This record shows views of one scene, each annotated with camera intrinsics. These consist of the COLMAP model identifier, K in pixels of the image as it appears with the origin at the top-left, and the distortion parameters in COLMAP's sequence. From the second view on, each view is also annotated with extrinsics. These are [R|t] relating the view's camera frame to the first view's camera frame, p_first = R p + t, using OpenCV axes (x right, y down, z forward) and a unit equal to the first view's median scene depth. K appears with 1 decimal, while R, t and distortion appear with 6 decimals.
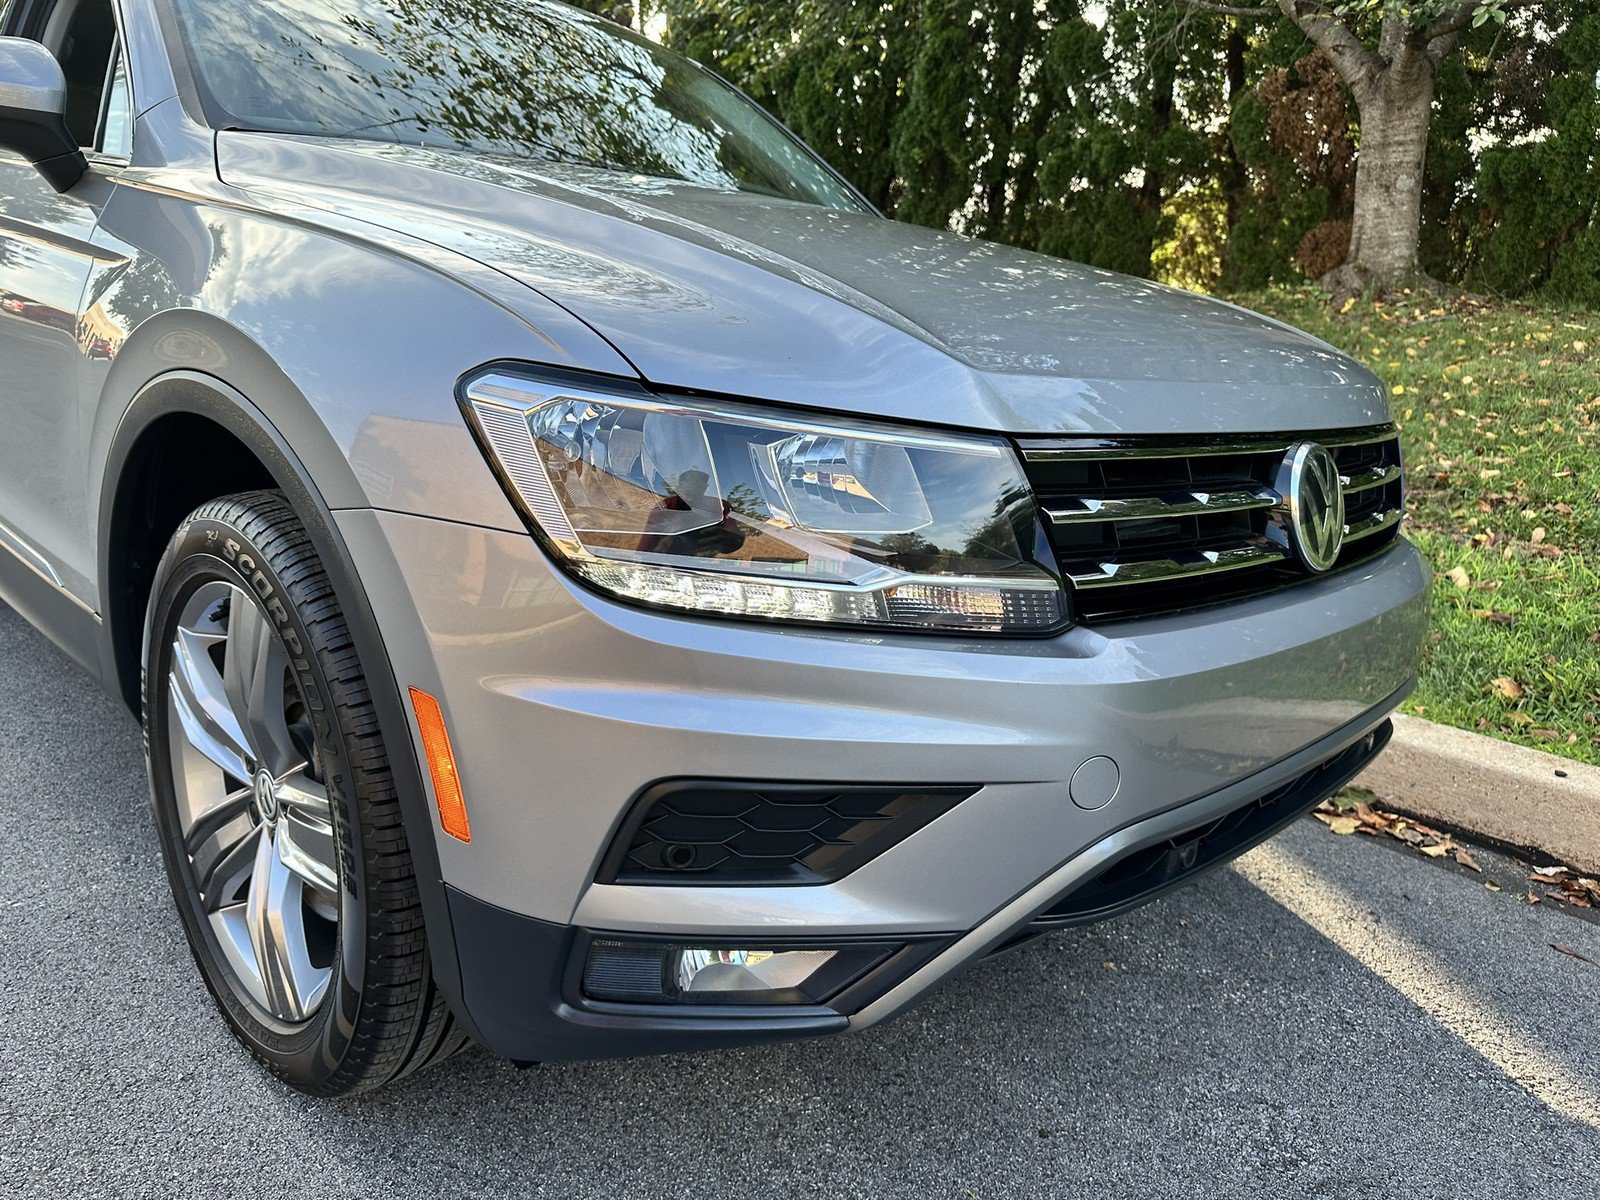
lens RADIAL K [[1197.6, 0, 800.8], [0, 1197.6, 567.6], [0, 0, 1]] dist [0.004041, 0.005057]
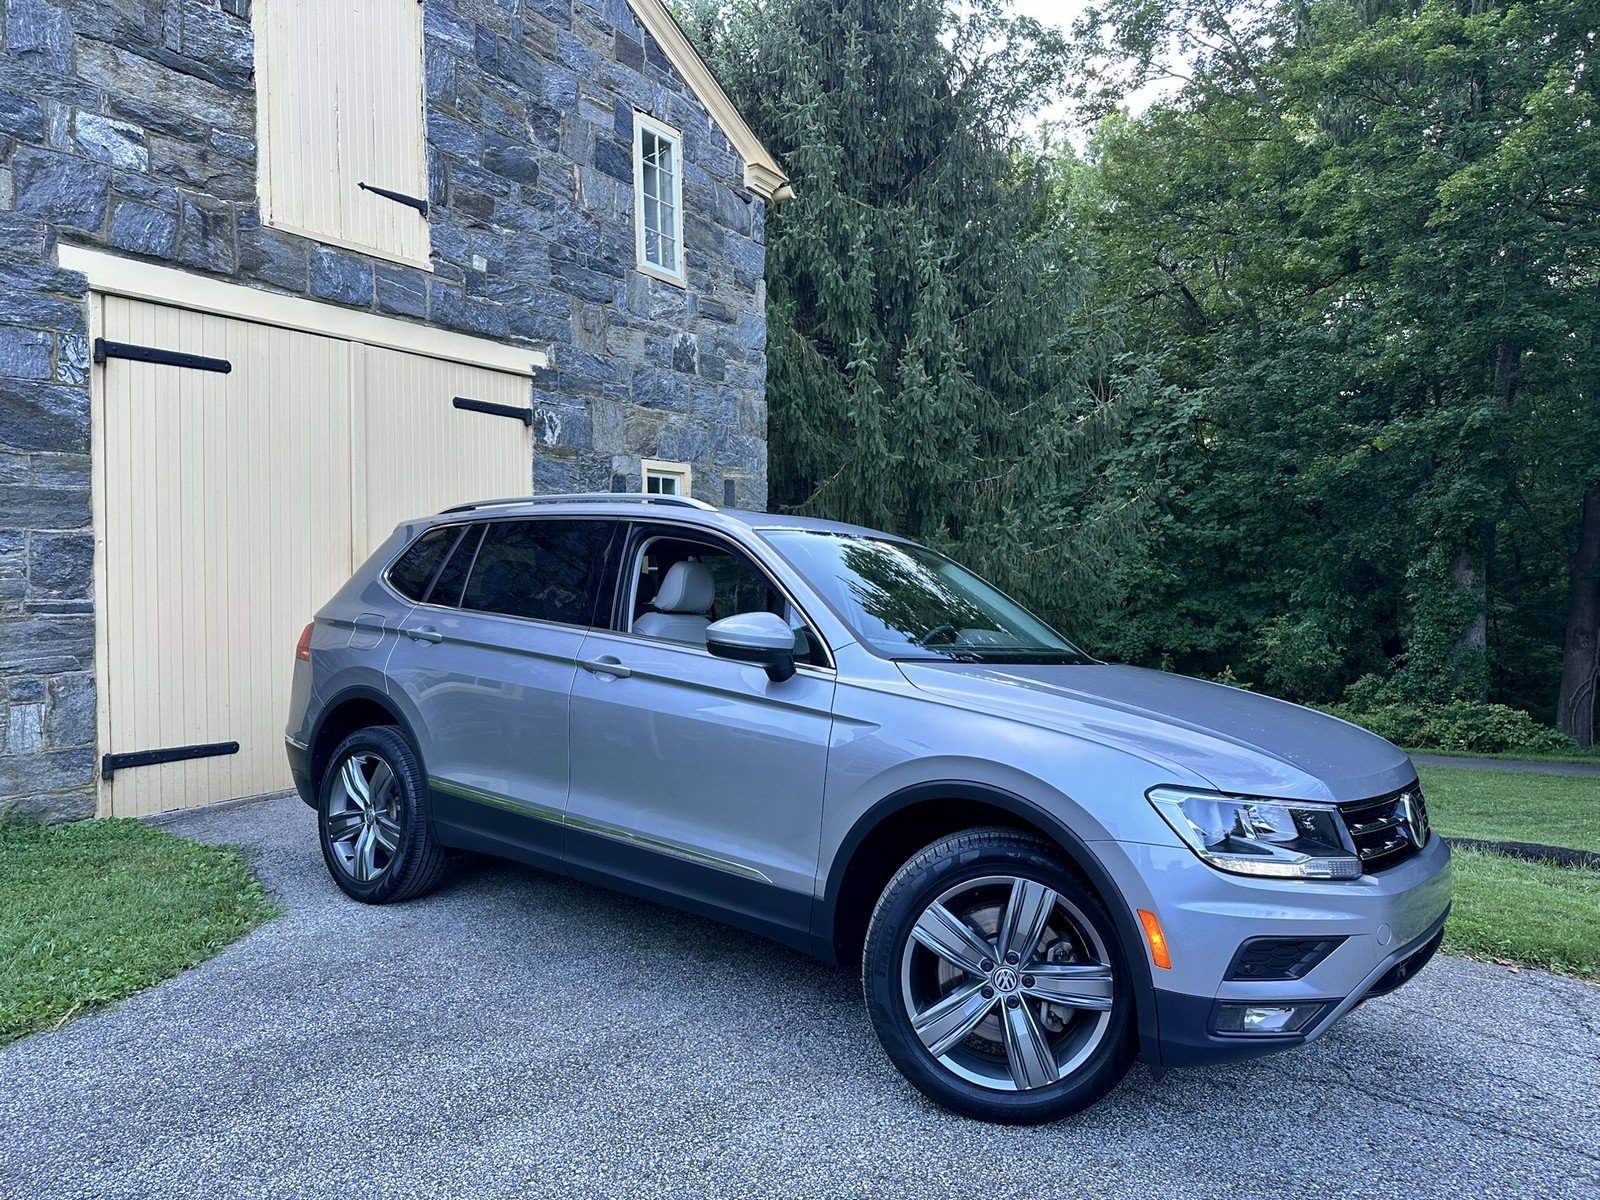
lens RADIAL K [[1138.5, 0, 798.8], [0, 1138.5, 590.4], [0, 0, 1]] dist [0.012442, -0.028098]
pose [[0.995172, -0.028468, 0.093924, -0.311568], [0.049917, 0.970795, -0.234660, -0.007704], [-0.084500, 0.238215, 0.967529, -0.373504]]
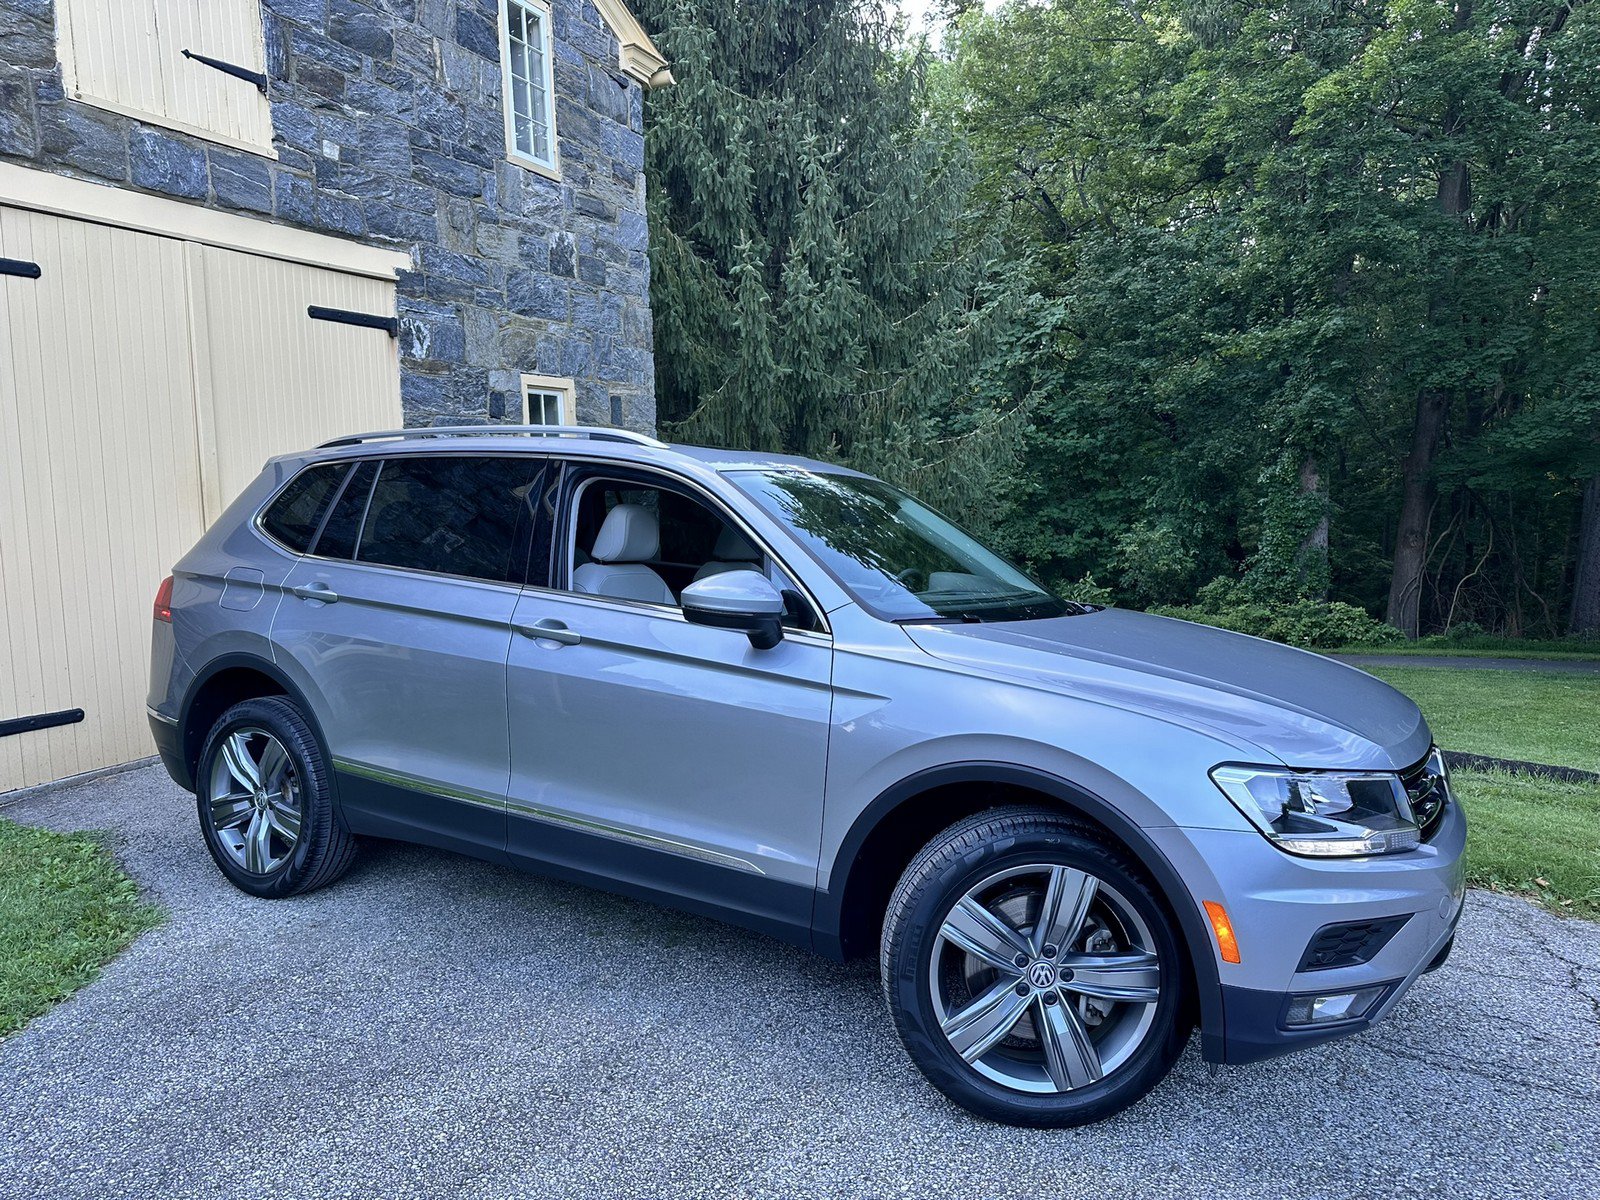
lens RADIAL K [[1139.8, 0, 806.8], [0, 1139.8, 605.2], [0, 0, 1]] dist [-0.004877, -0.004328]
pose [[0.973136, -0.066529, 0.220409, -0.377327], [0.097758, 0.986155, -0.133950, -0.062091], [-0.208445, 0.151899, 0.966166, -0.272362]]
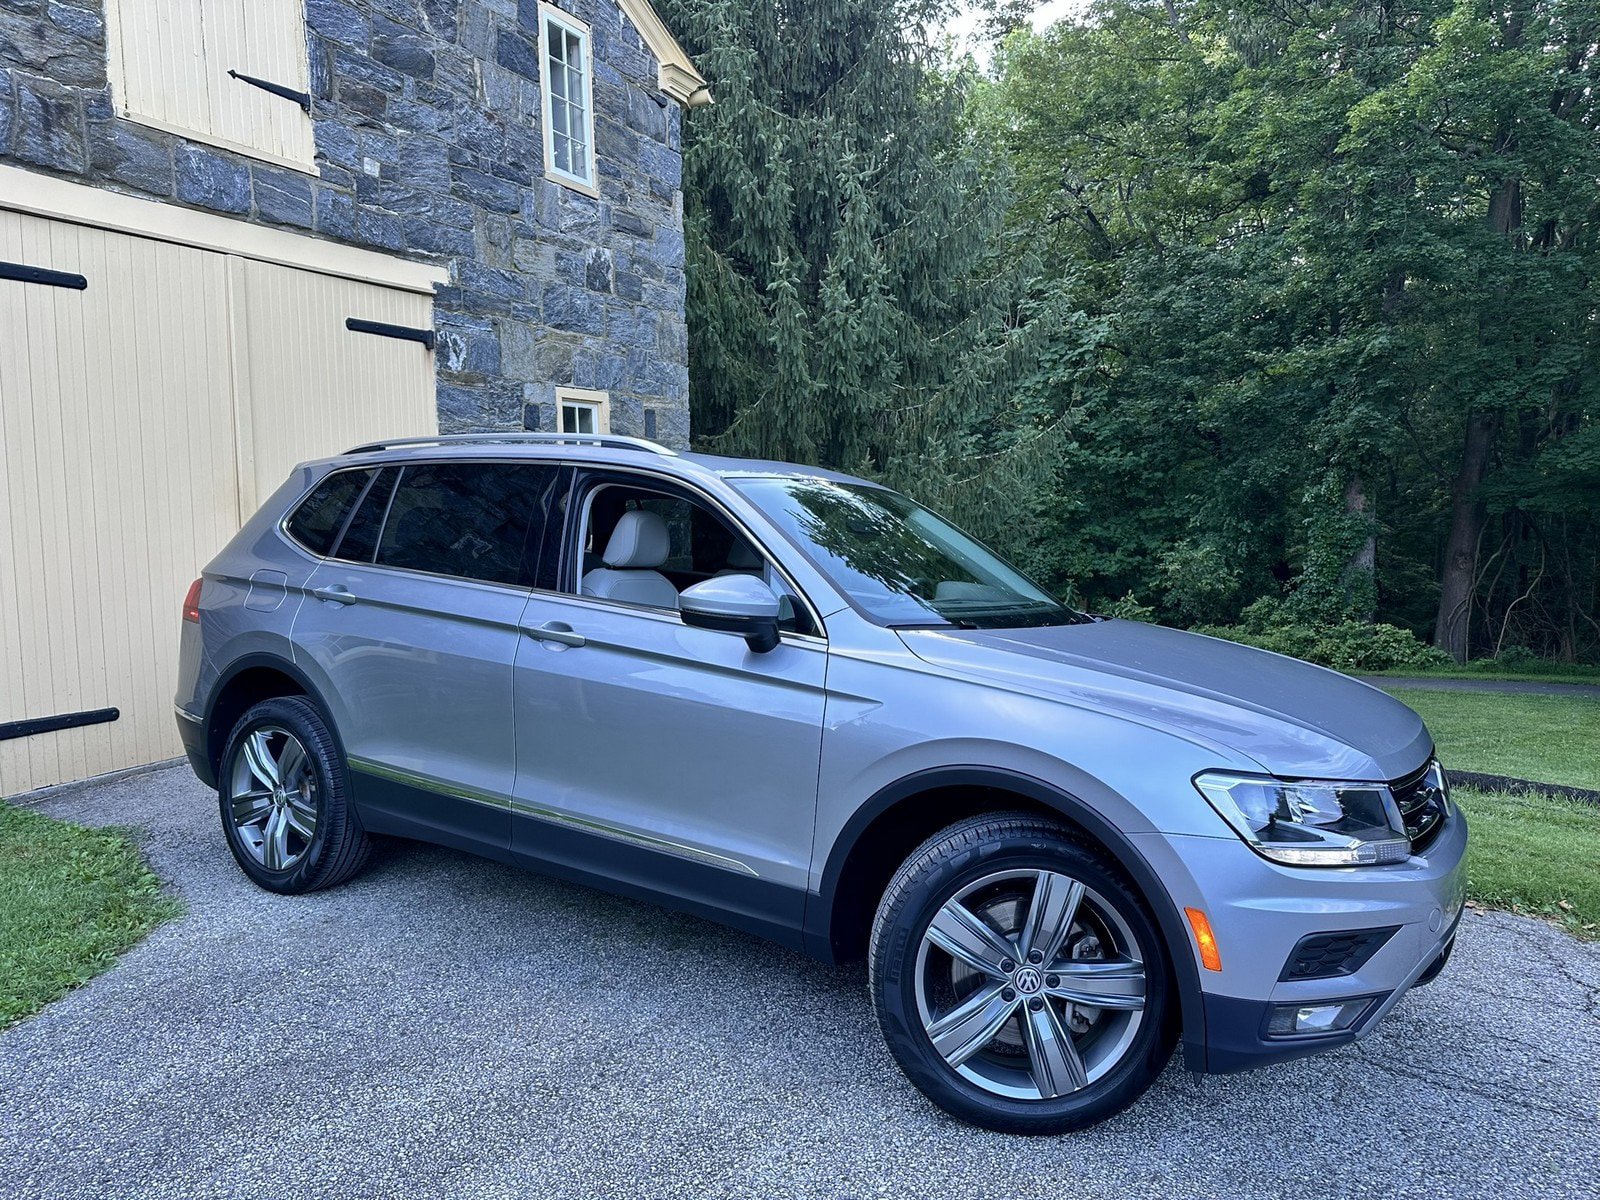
lens RADIAL K [[1139.8, 0, 814.2], [0, 1139.8, 600.1], [0, 0, 1]] dist [-0.002094, -0.008077]
pose [[0.980510, -0.050895, 0.189764, -0.351536], [0.081194, 0.984496, -0.155484, -0.051430], [-0.178909, 0.167862, 0.969440, -0.285266]]
